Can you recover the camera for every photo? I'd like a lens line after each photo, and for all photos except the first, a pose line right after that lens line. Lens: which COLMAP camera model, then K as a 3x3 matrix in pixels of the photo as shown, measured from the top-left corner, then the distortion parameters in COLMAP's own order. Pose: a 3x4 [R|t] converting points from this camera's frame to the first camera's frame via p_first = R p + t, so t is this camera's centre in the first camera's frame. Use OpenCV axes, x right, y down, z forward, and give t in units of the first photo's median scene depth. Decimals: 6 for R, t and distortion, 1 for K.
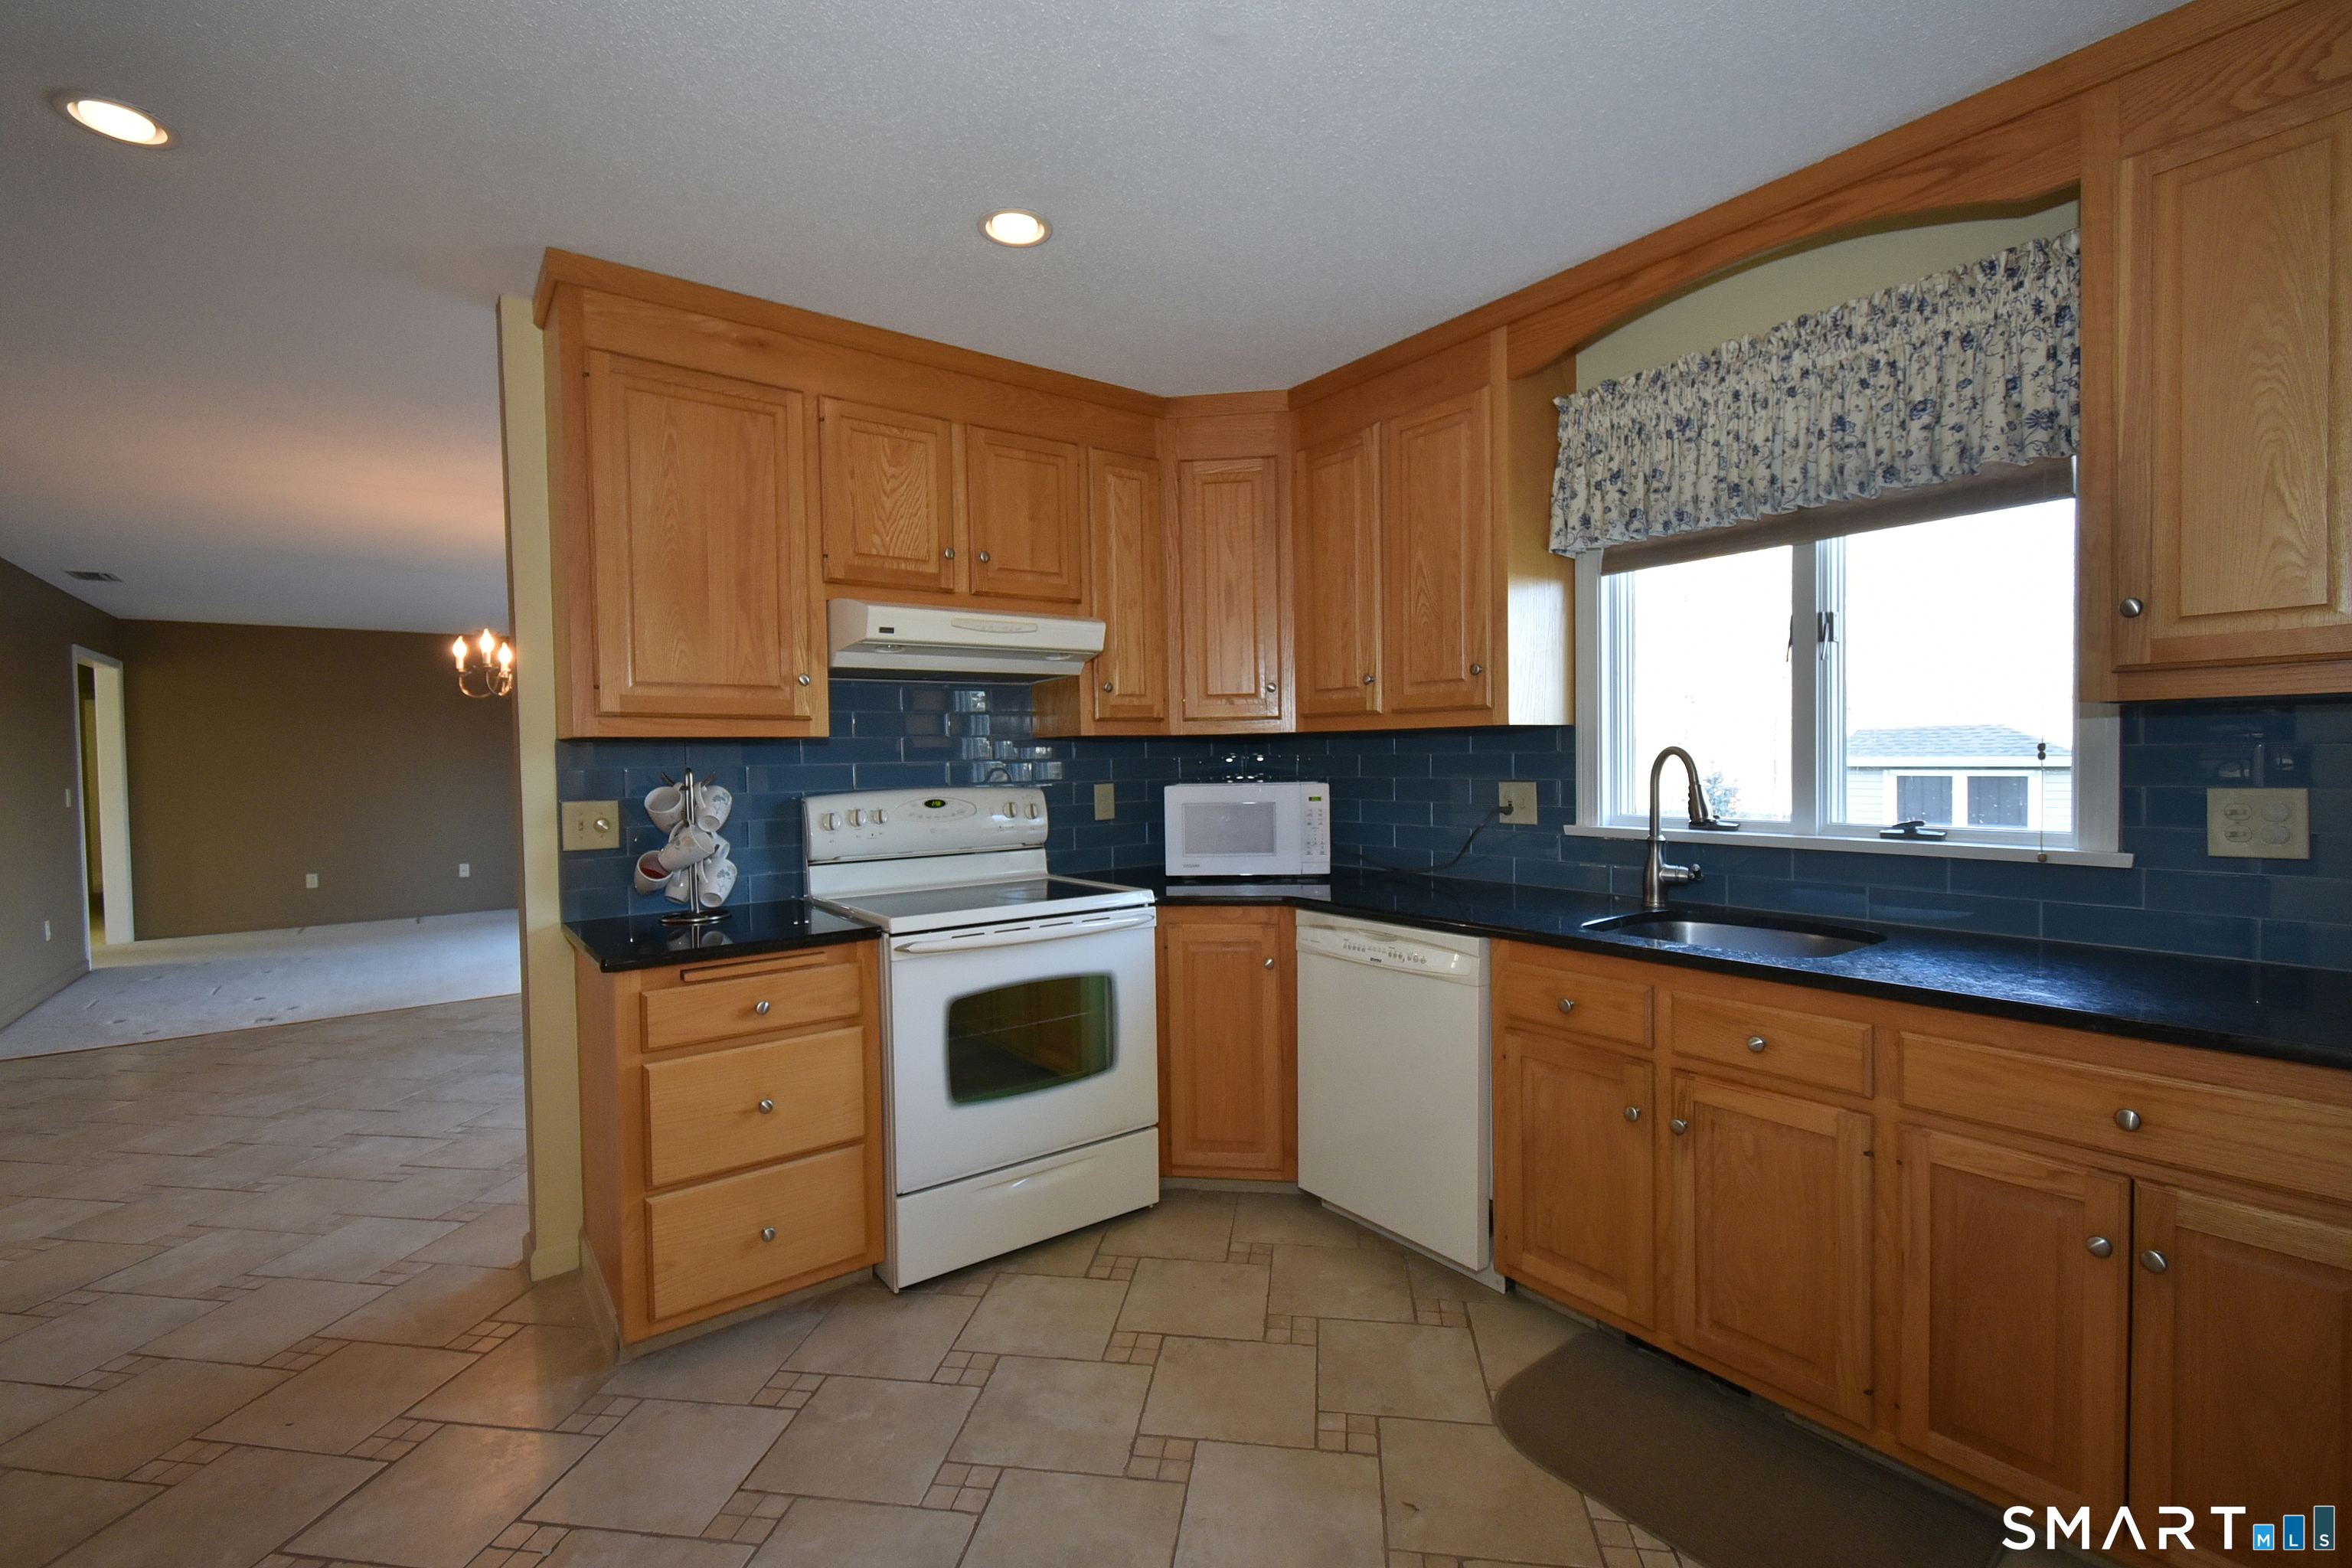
lens RADIAL K [[1026.8, 0, 1176.0], [0, 1026.8, 784.0], [0, 0, 1]] dist [0.003852, -0.004686]
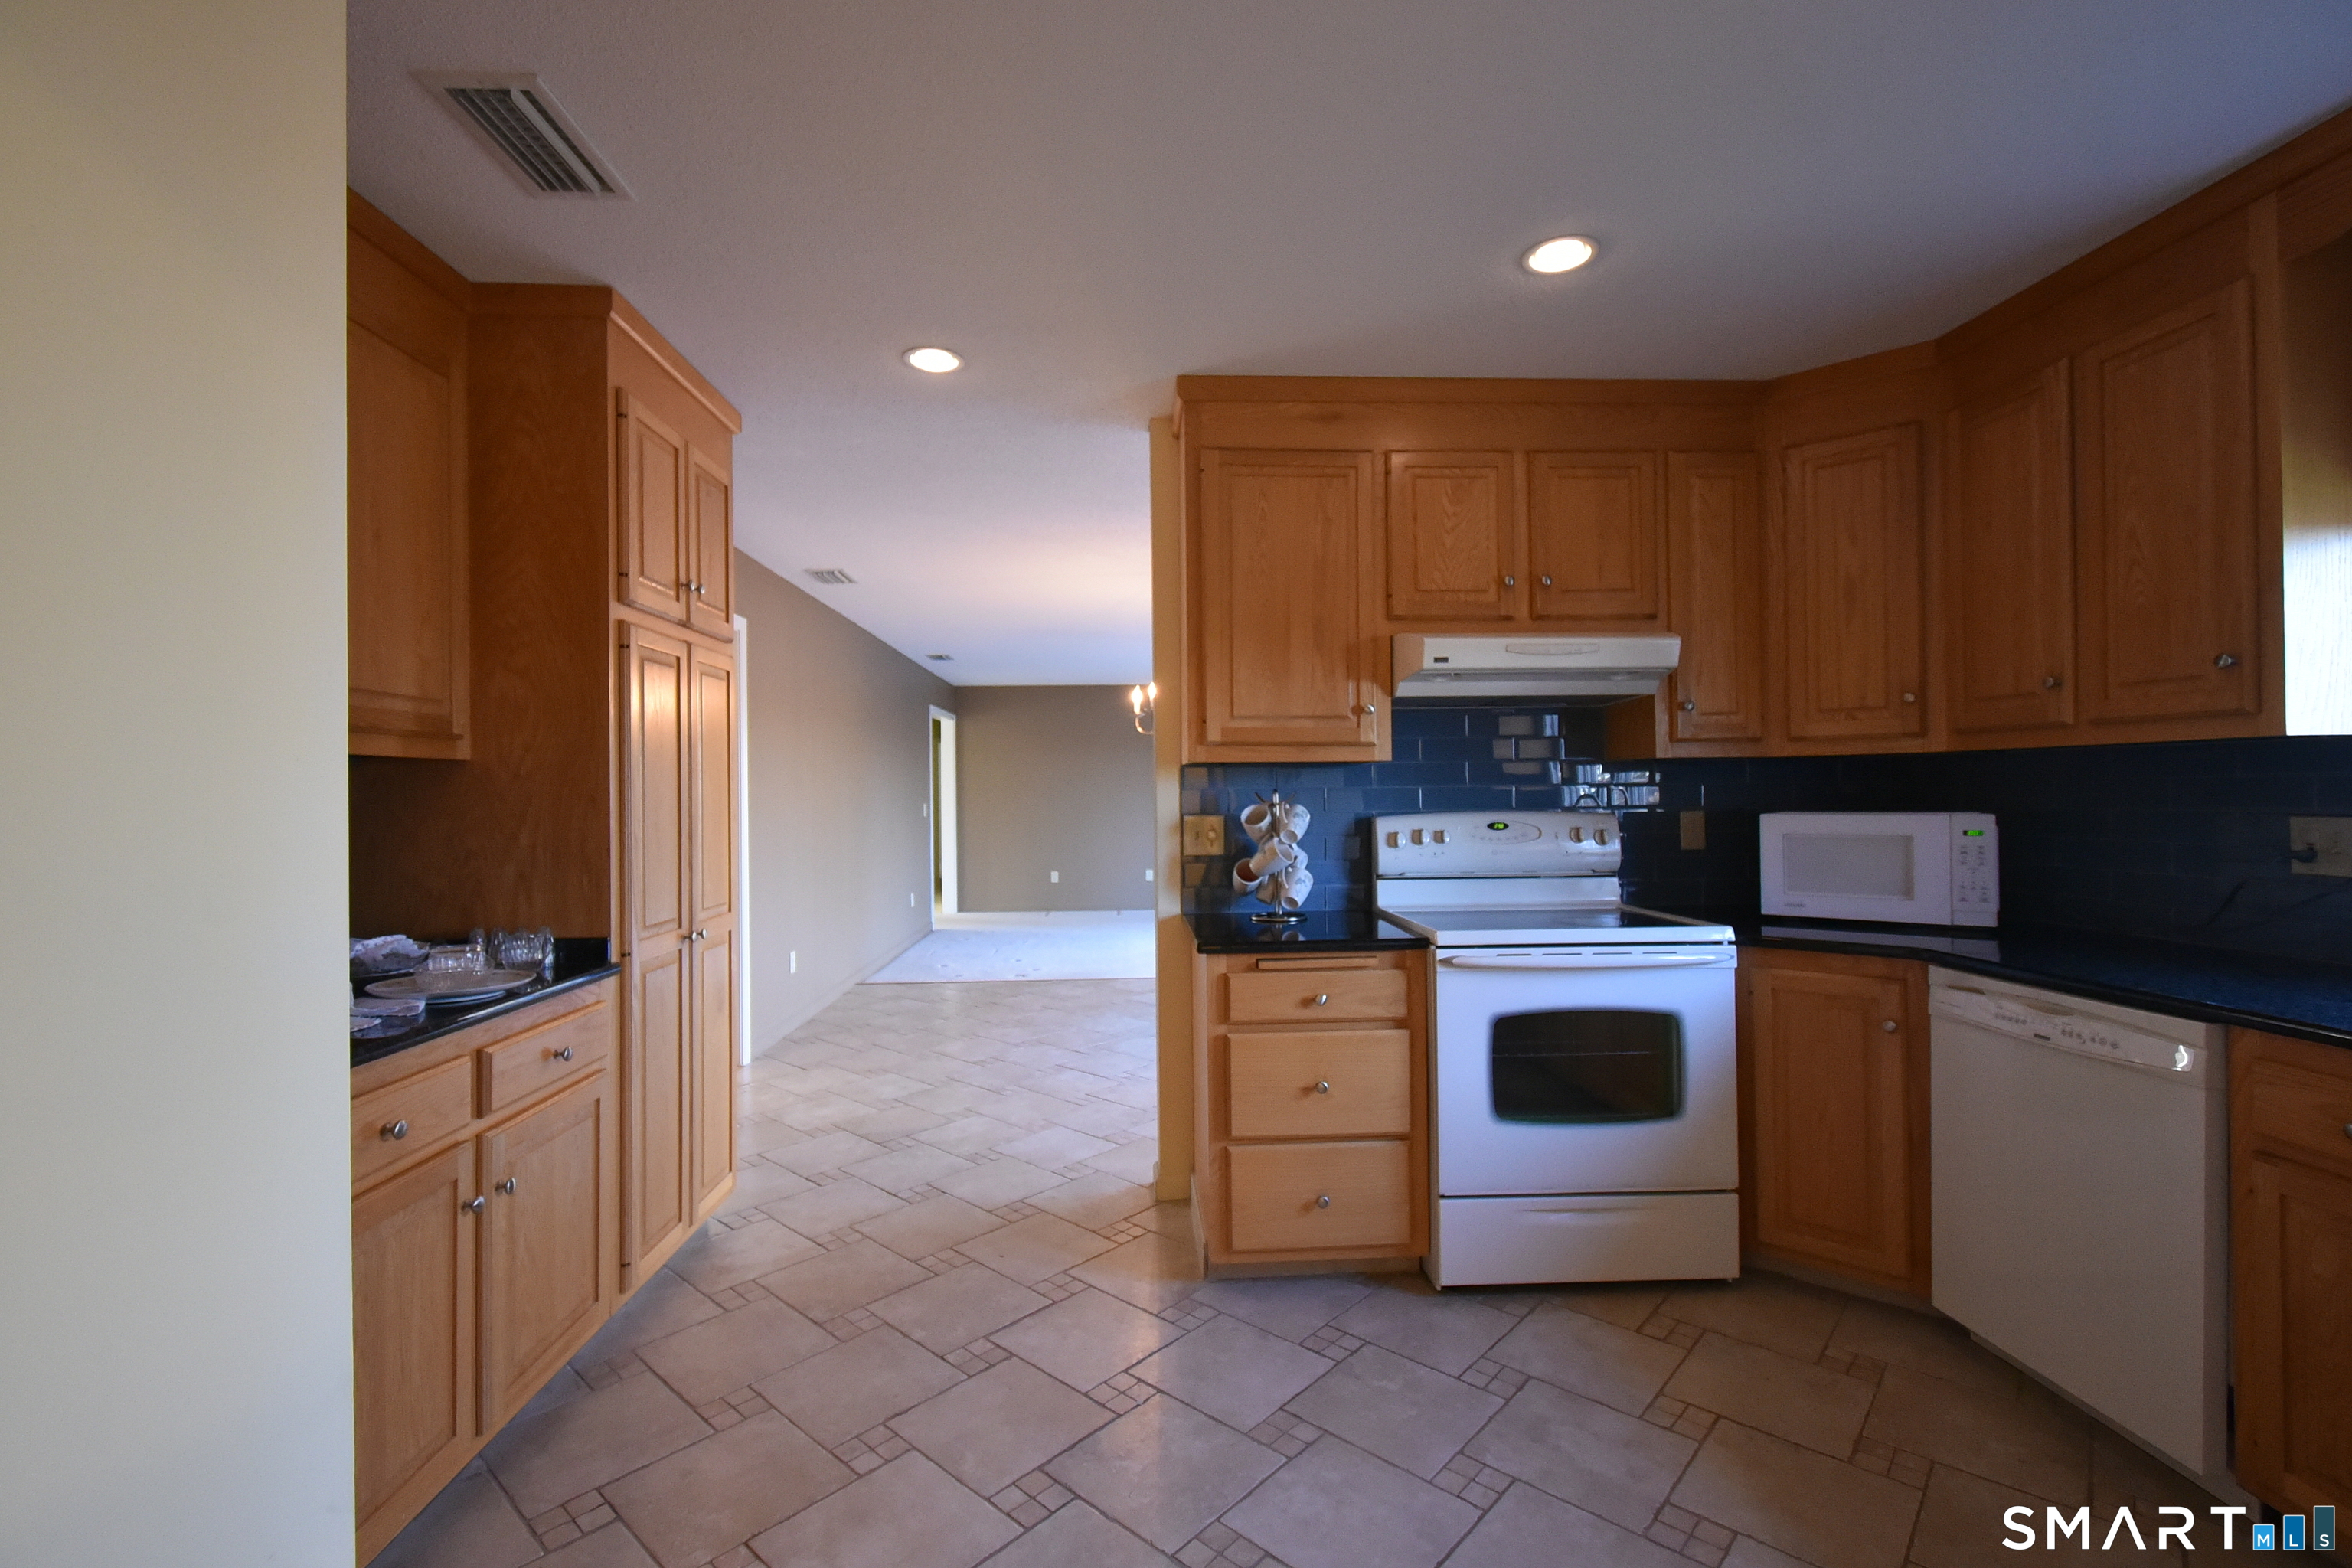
lens RADIAL K [[1026.3, 0, 1164.5], [0, 1026.3, 786.1], [0, 0, 1]] dist [-0.000521, -0.003583]
pose [[0.823383, 0.004450, -0.567469, 0.083764], [-0.019453, 0.999603, -0.020388, 0.007780], [0.567153, 0.027826, 0.823142, -0.032272]]
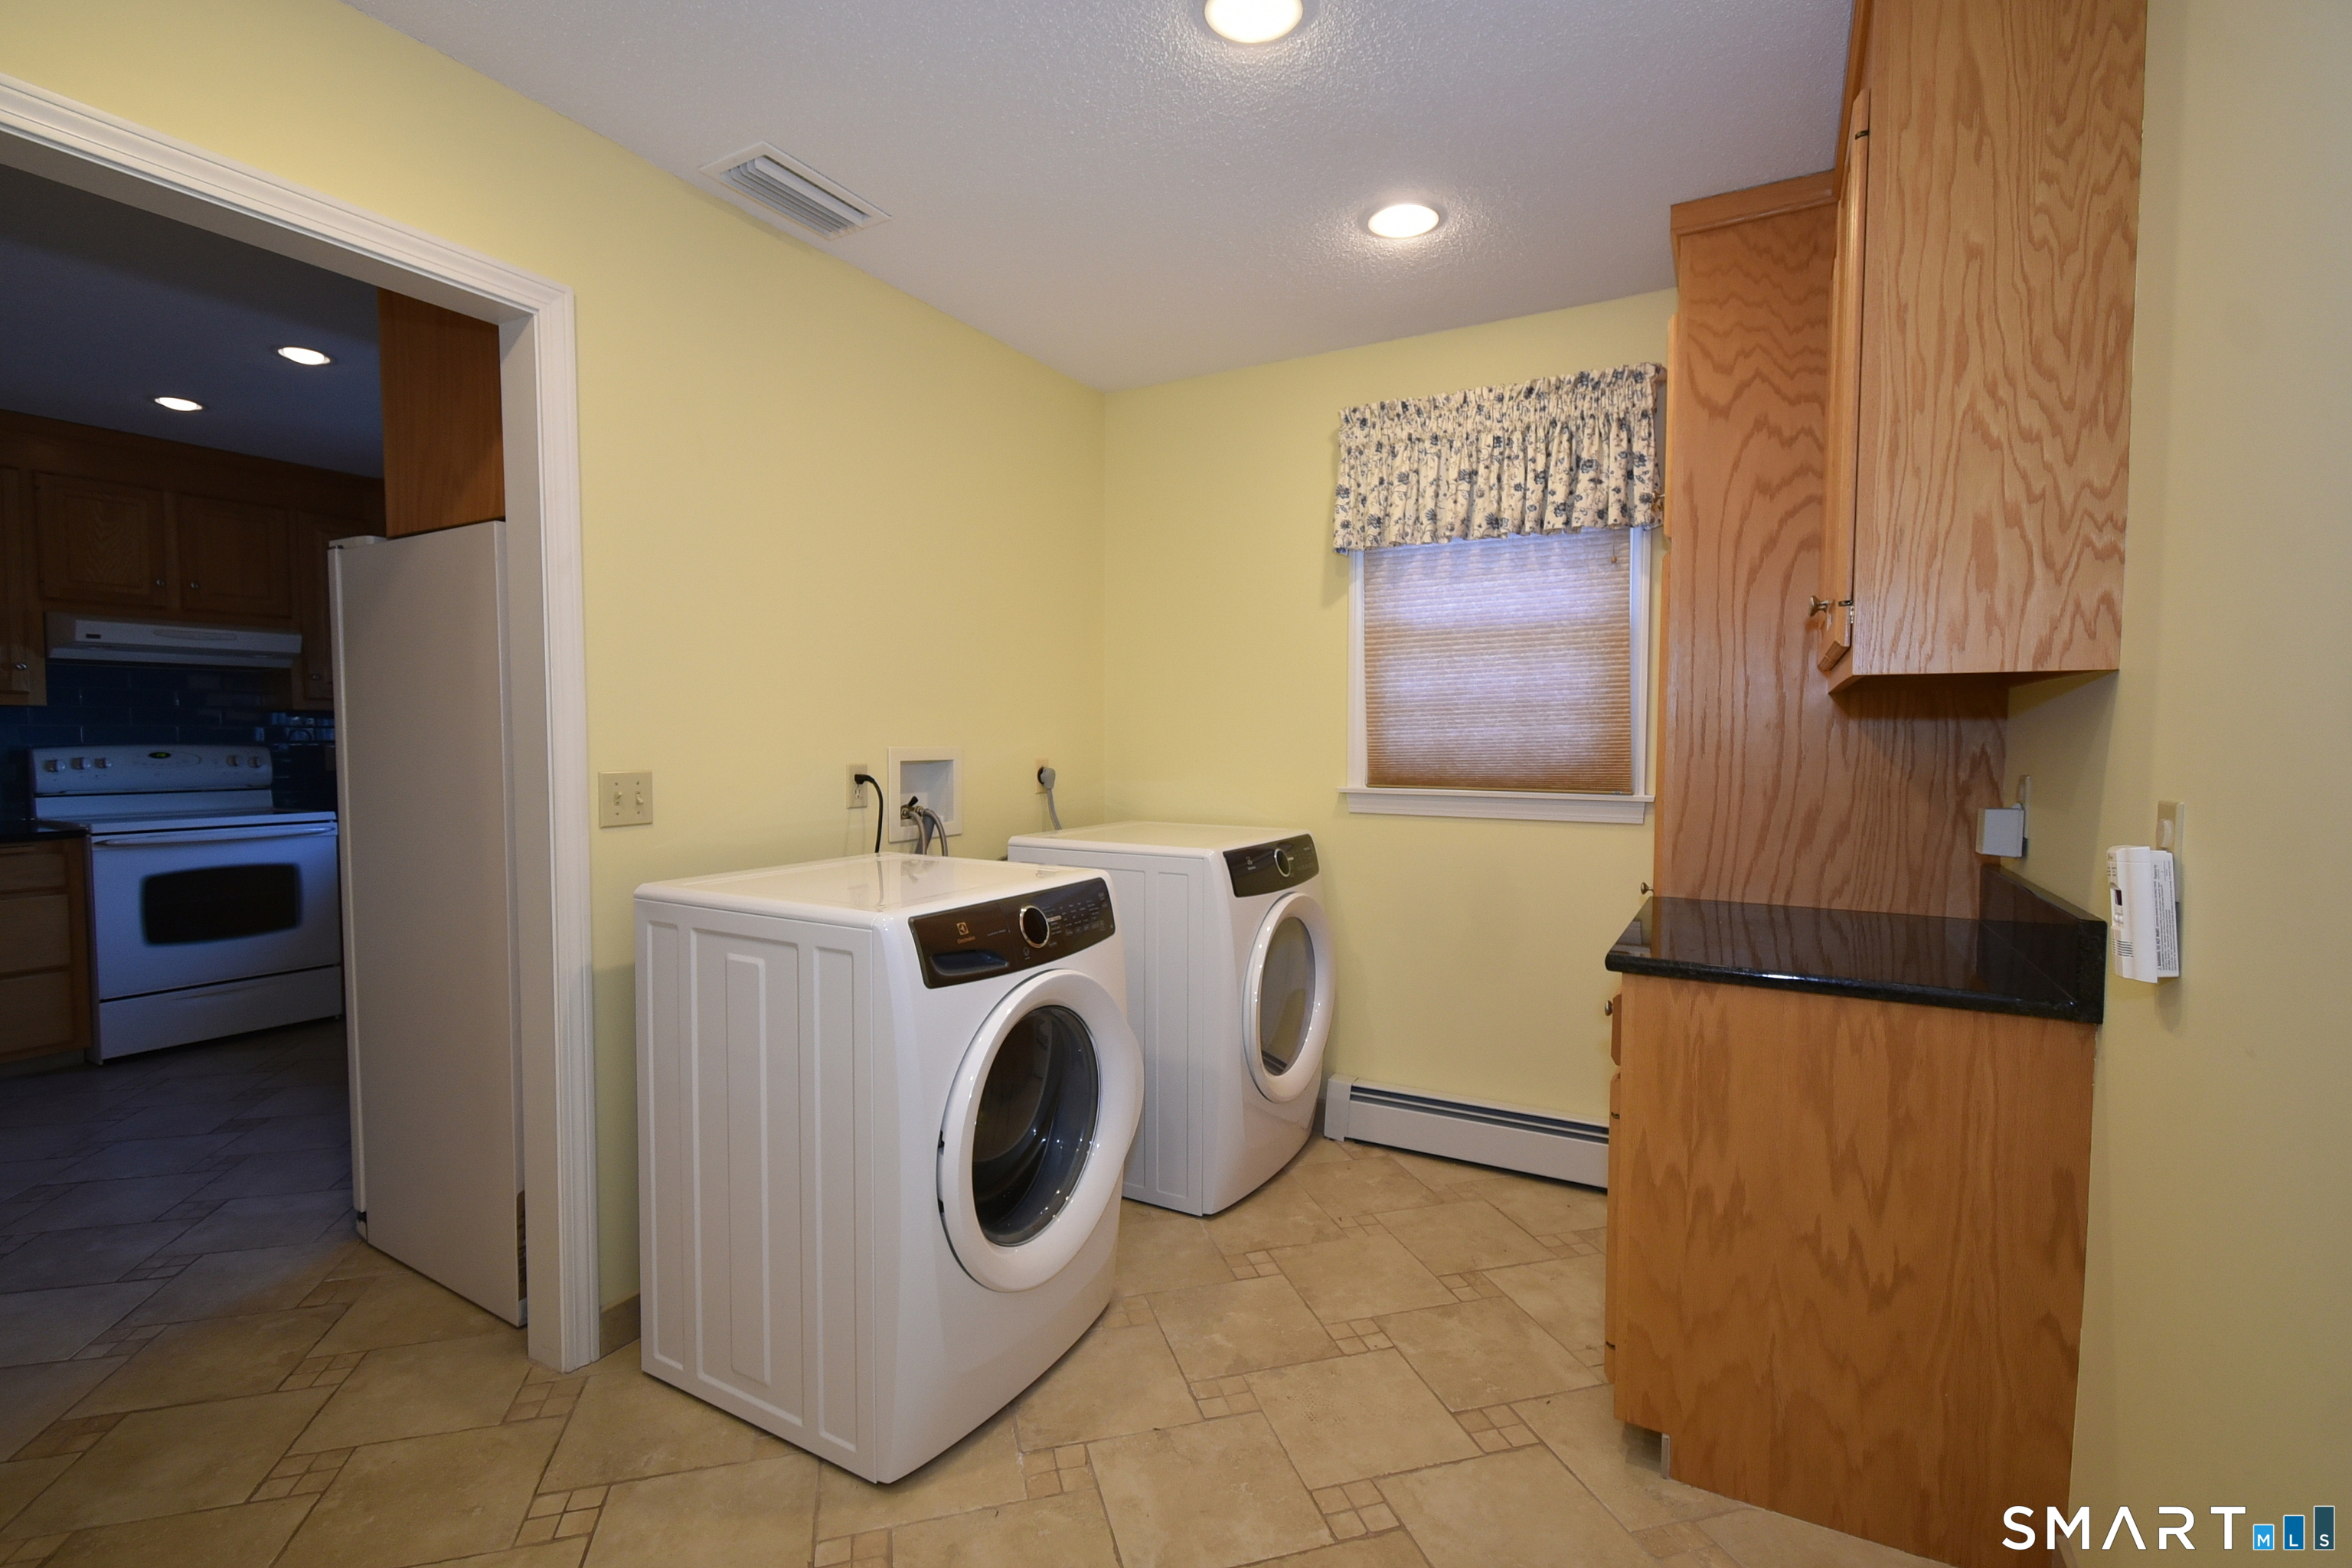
lens RADIAL K [[1035.5, 0, 1179.2], [0, 1035.5, 787.3], [0, 0, 1]] dist [0.002459, -0.003804]
pose [[0.911467, -0.000680, 0.411372, 0.533292], [-0.006986, 0.999829, 0.017130, 0.033738], [-0.411313, -0.018487, 0.911307, -1.015136]]
